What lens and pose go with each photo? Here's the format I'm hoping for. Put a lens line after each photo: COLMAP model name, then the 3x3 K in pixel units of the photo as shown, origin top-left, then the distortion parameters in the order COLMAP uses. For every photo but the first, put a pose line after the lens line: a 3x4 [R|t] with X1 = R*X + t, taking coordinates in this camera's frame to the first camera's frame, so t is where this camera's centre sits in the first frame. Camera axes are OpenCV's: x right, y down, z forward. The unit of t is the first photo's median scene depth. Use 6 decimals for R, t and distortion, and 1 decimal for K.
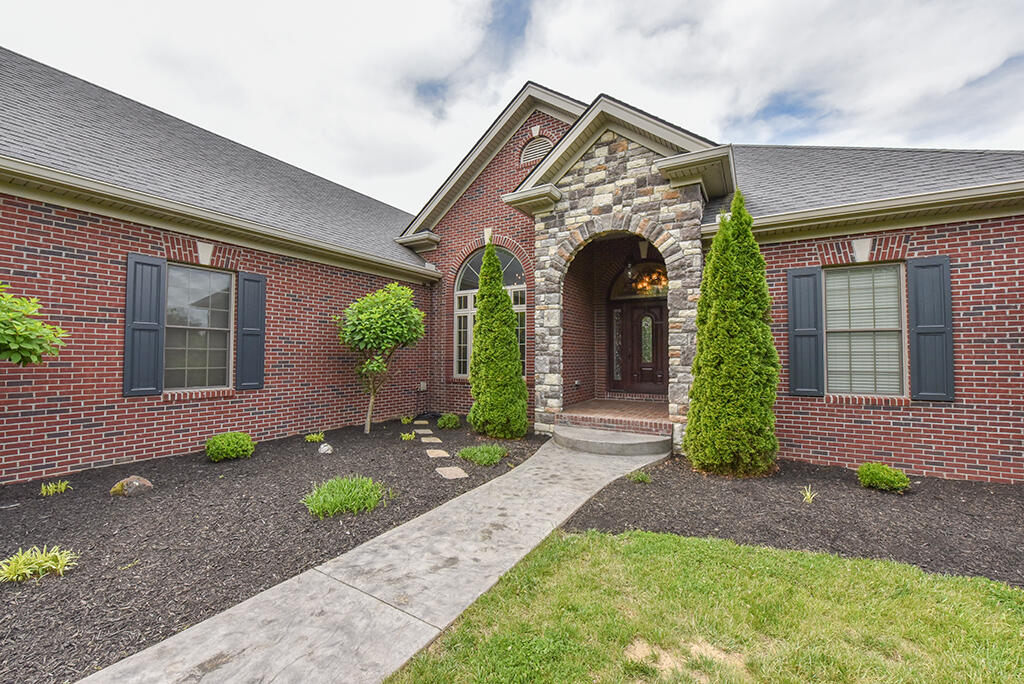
lens RADIAL K [[407.0, 0, 515.0], [0, 407.0, 343.3], [0, 0, 1]] dist [-0.013282, -0.000074]
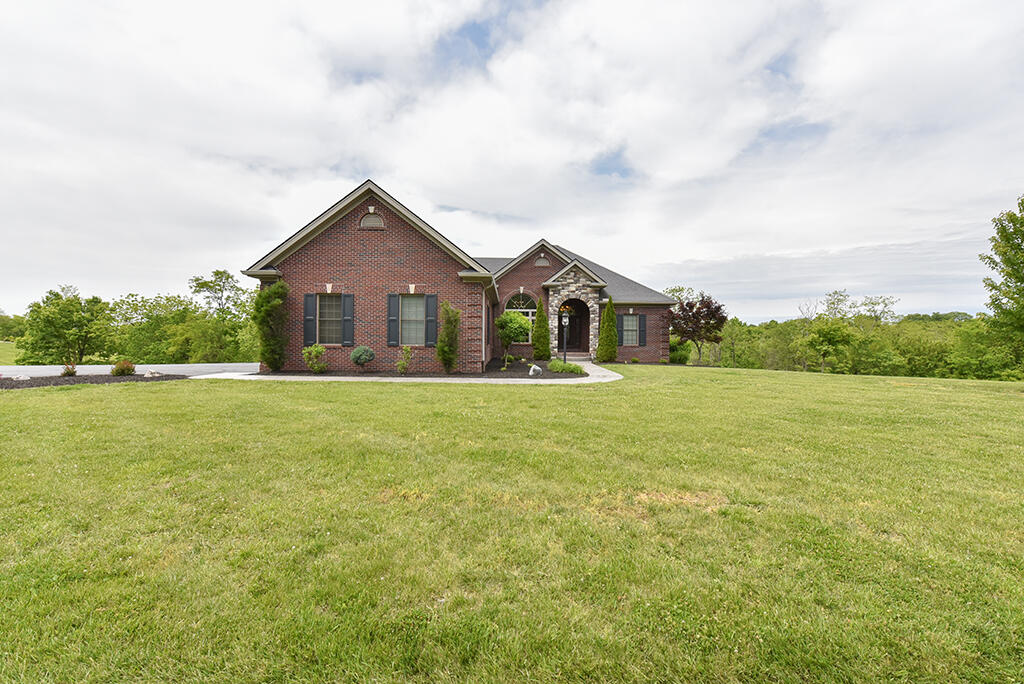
lens RADIAL K [[407.0, 0, 515.0], [0, 407.0, 343.3], [0, 0, 1]] dist [-0.013282, -0.000074]
pose [[0.855604, 0.000995, 0.517631, -2.001336], [-0.020048, 0.999312, 0.031217, 0.002420], [-0.517243, -0.037087, 0.855035, -1.705362]]
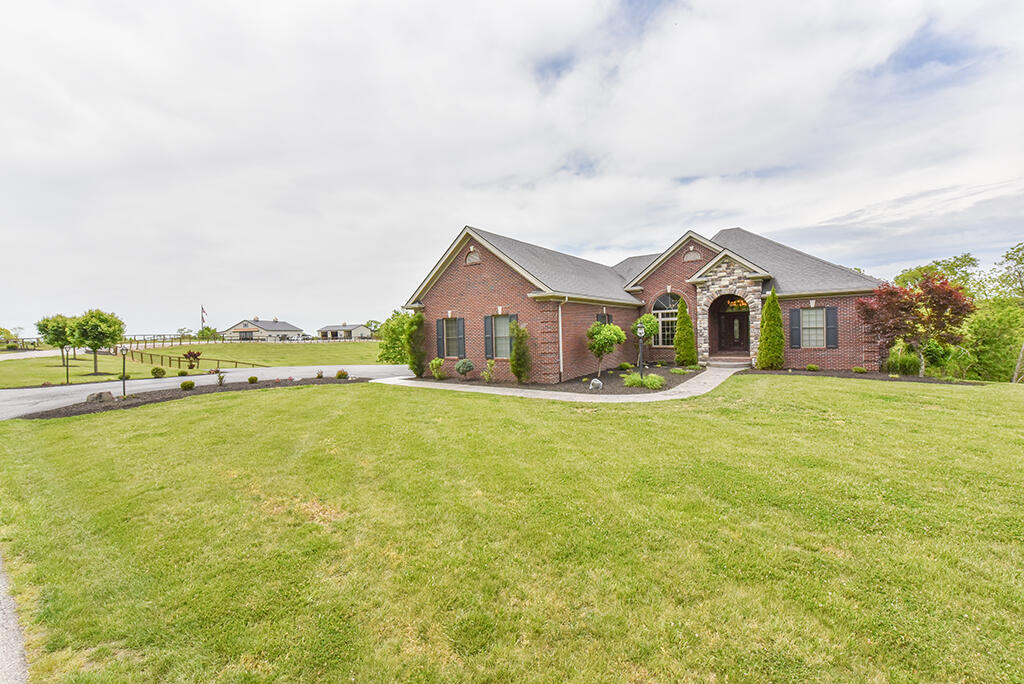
lens RADIAL K [[407.0, 0, 515.0], [0, 407.0, 343.3], [0, 0, 1]] dist [-0.013282, -0.000074]
pose [[0.995069, -0.027722, -0.095233, -1.042197], [0.032913, 0.998032, 0.053380, -0.133289], [0.093566, -0.056251, 0.994023, -2.098620]]
